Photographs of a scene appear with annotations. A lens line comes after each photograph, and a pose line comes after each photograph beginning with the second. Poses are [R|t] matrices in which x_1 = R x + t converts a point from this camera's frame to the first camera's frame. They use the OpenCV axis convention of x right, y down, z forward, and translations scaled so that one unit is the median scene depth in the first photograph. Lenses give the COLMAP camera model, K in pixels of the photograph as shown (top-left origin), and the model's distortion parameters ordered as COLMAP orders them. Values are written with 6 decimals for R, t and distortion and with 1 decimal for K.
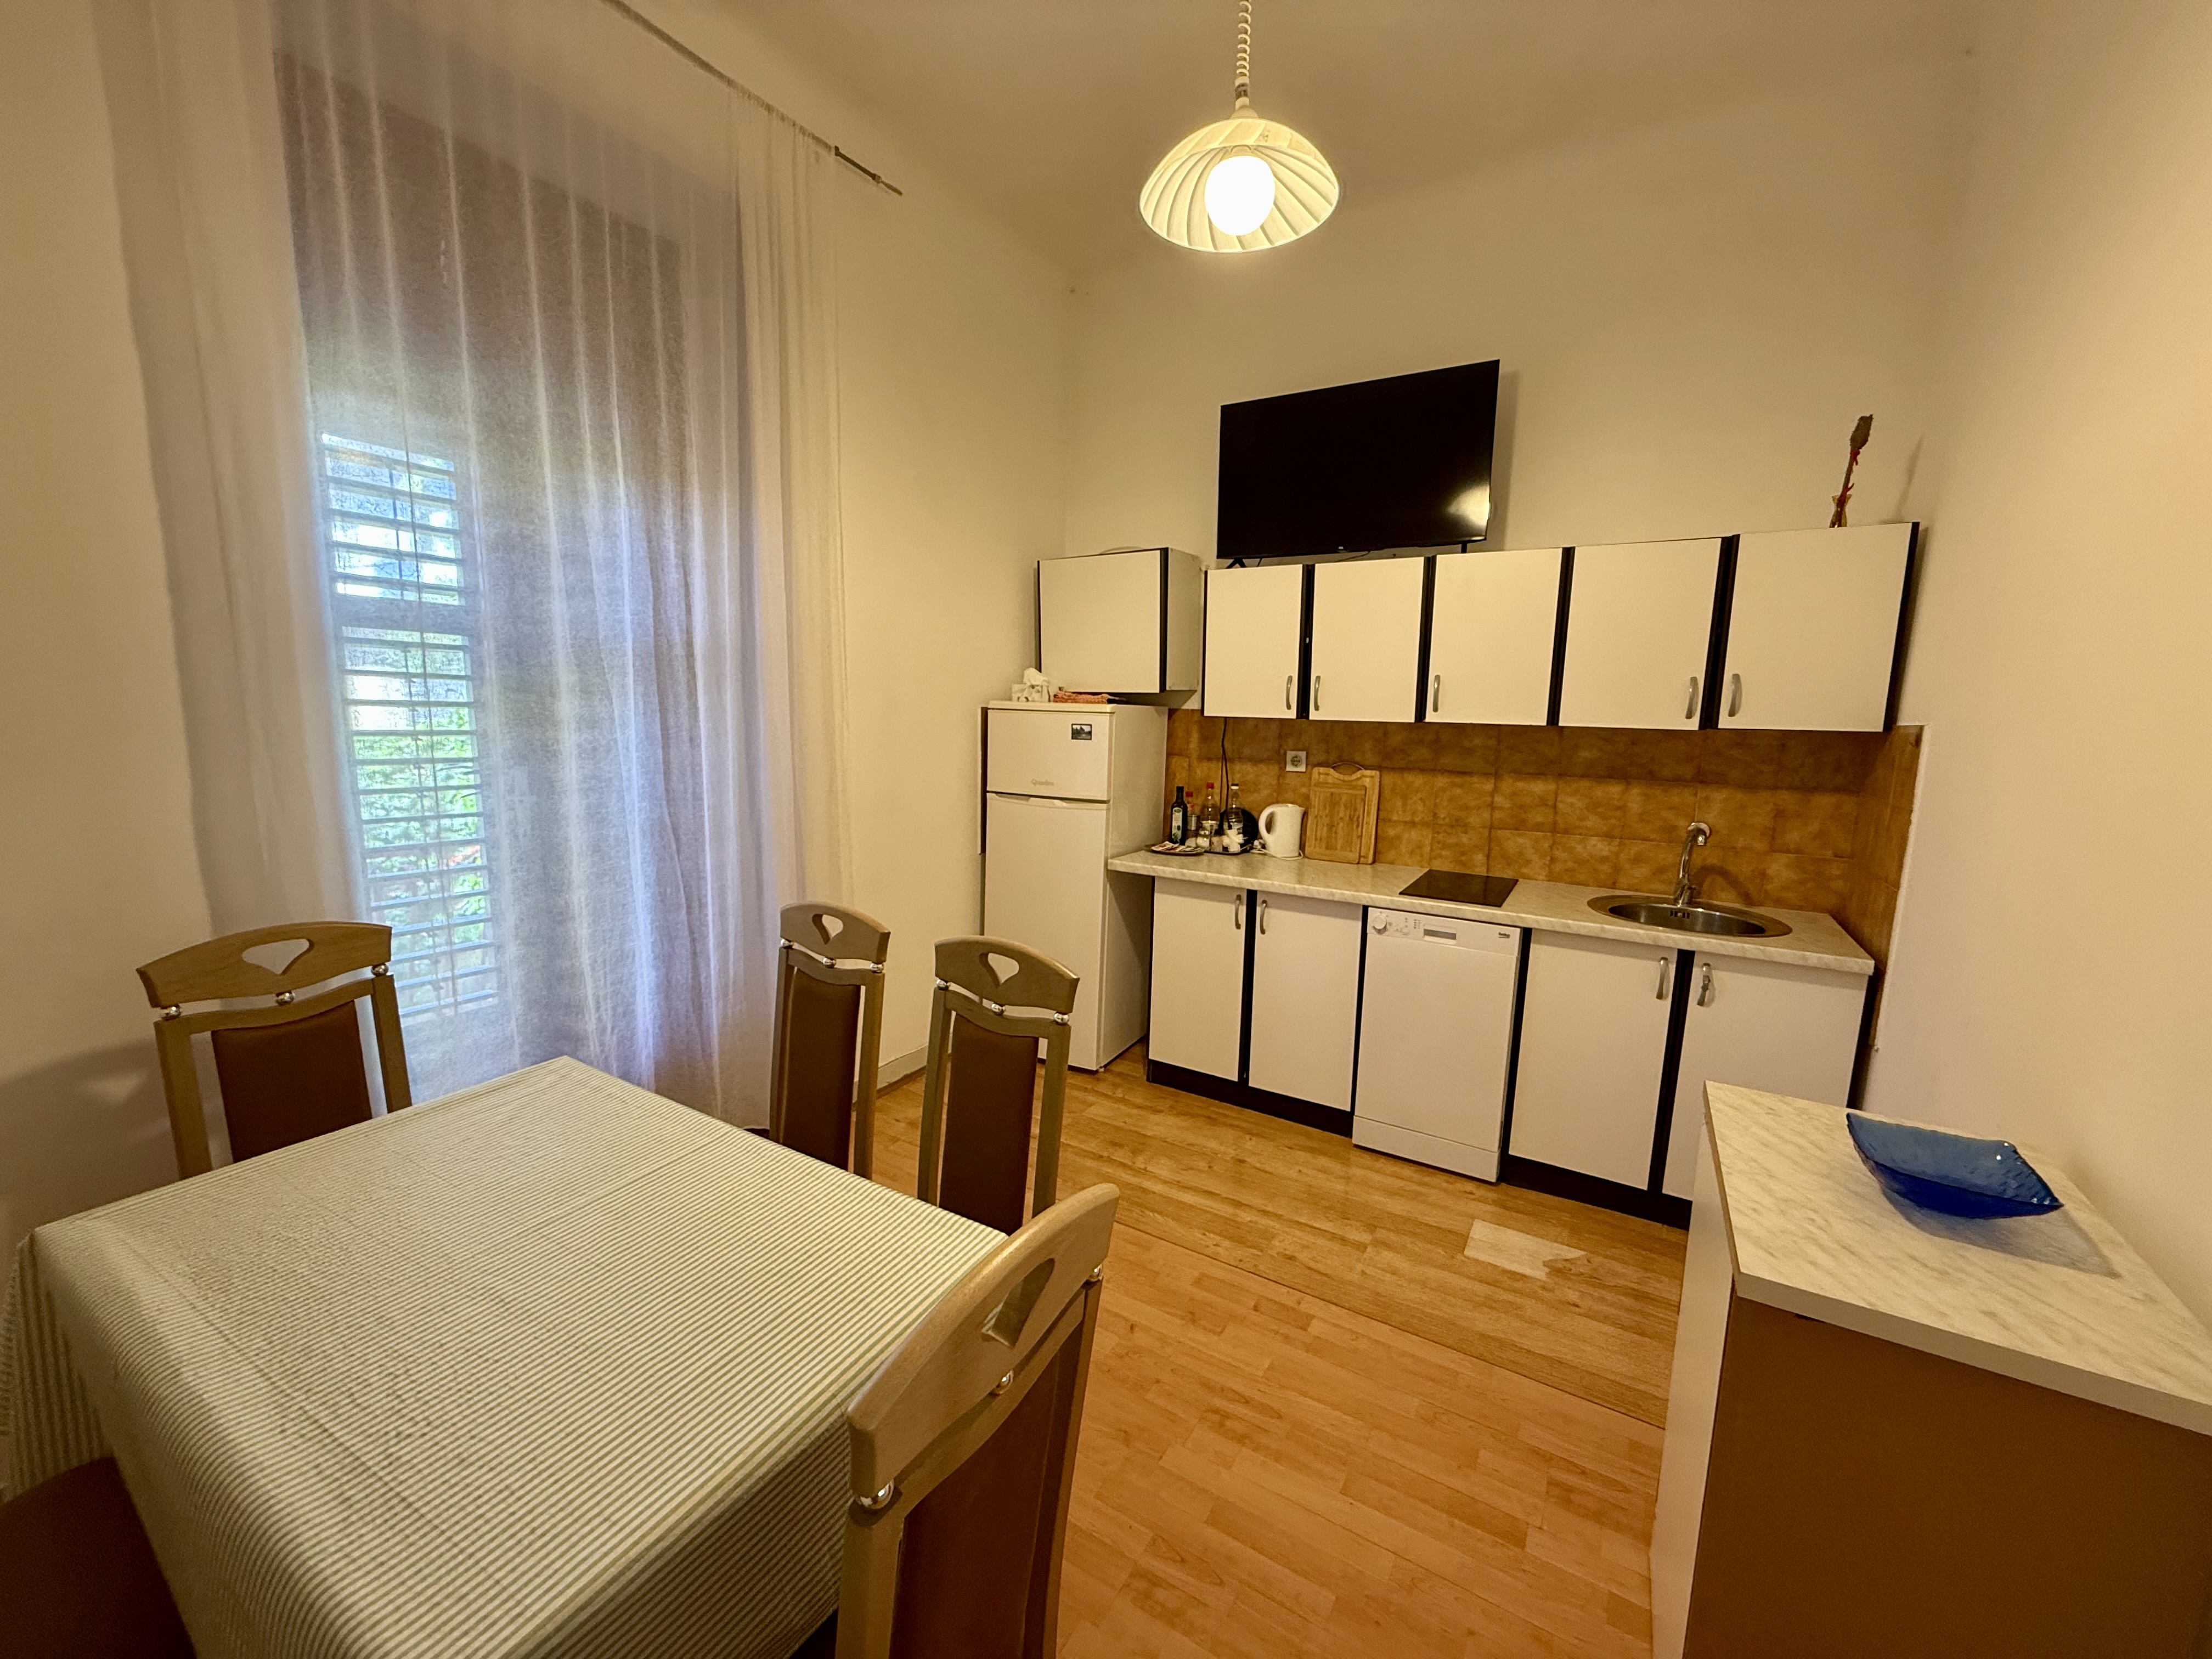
lens RADIAL K [[878.6, 0, 1102.7], [0, 878.6, 829.6], [0, 0, 1]] dist [-0.000423, 0.000211]
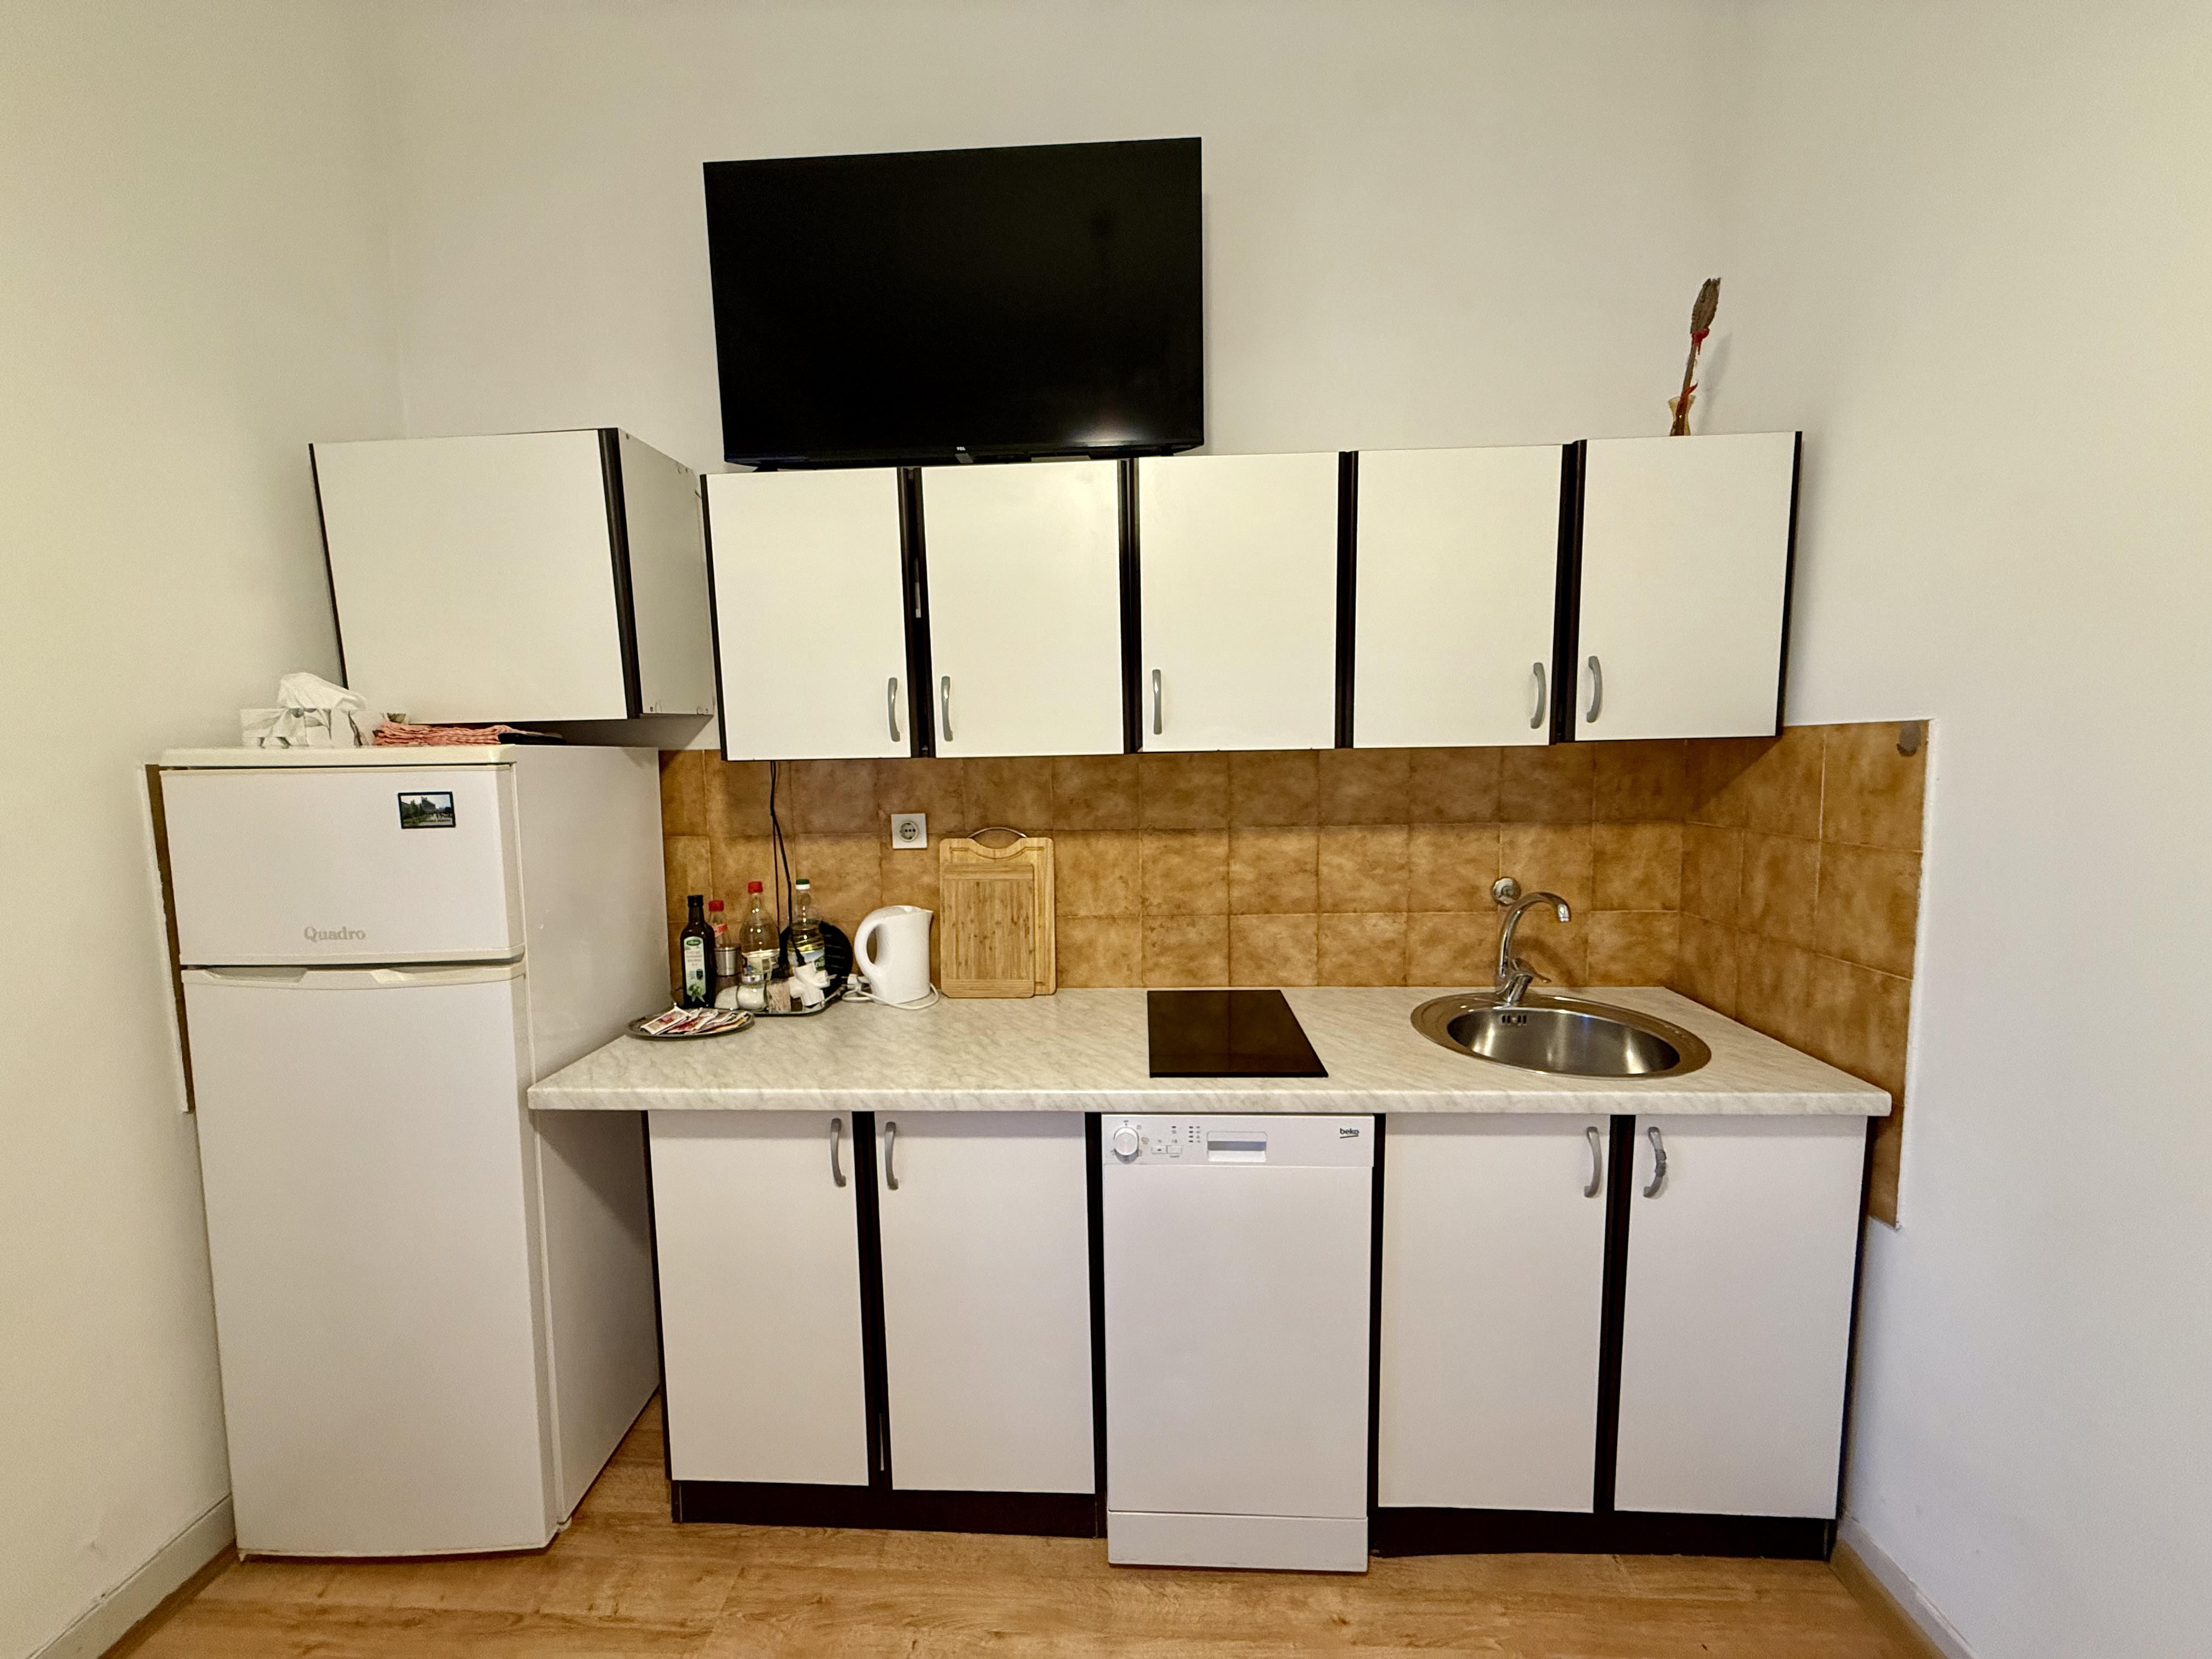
lens RADIAL K [[878.6, 0, 1103.7], [0, 878.6, 828.8], [0, 0, 1]] dist [-0.000423, 0.000211]
pose [[0.878916, -0.084299, 0.469469, 0.072755], [0.105729, 0.994205, -0.019418, -0.064345], [-0.465112, 0.066703, 0.882735, 0.508393]]
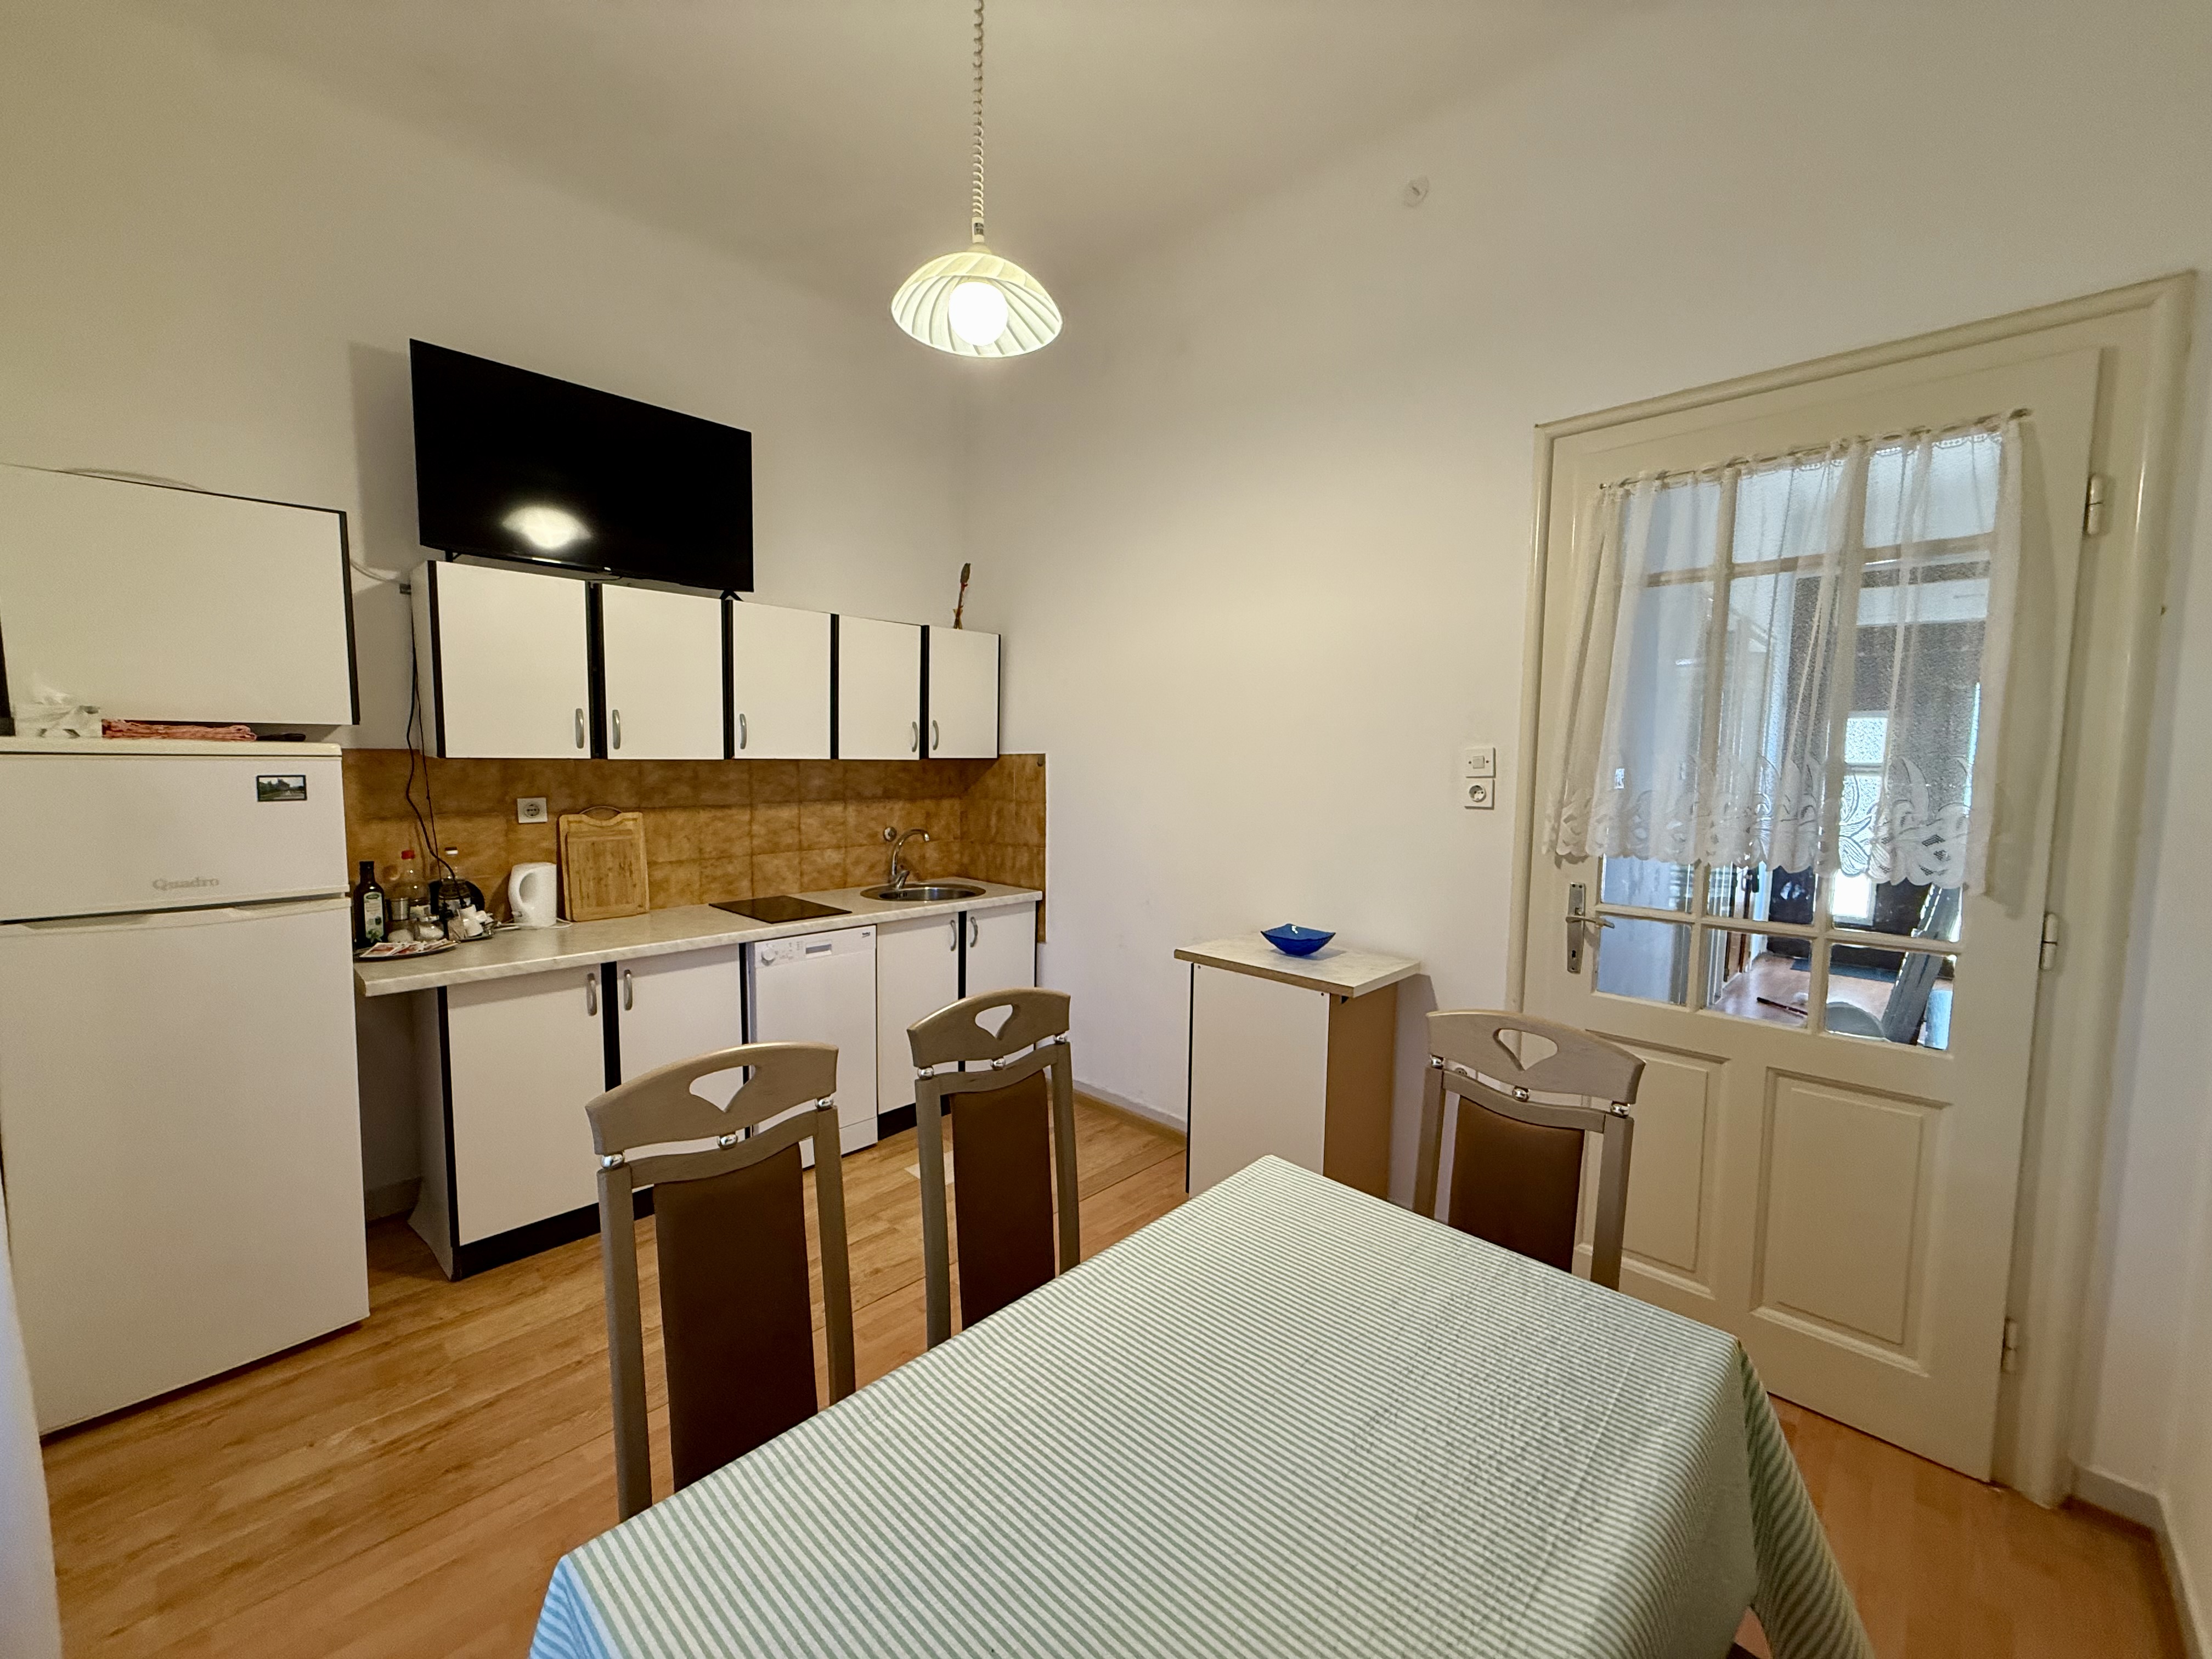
lens RADIAL K [[878.6, 0, 1105.3], [0, 878.6, 830.6], [0, 0, 1]] dist [-0.000423, 0.000211]
pose [[0.221518, -0.102241, 0.969782, -0.544460], [0.134053, 0.988240, 0.073566, -0.056028], [-0.965898, 0.113706, 0.232618, 0.344937]]
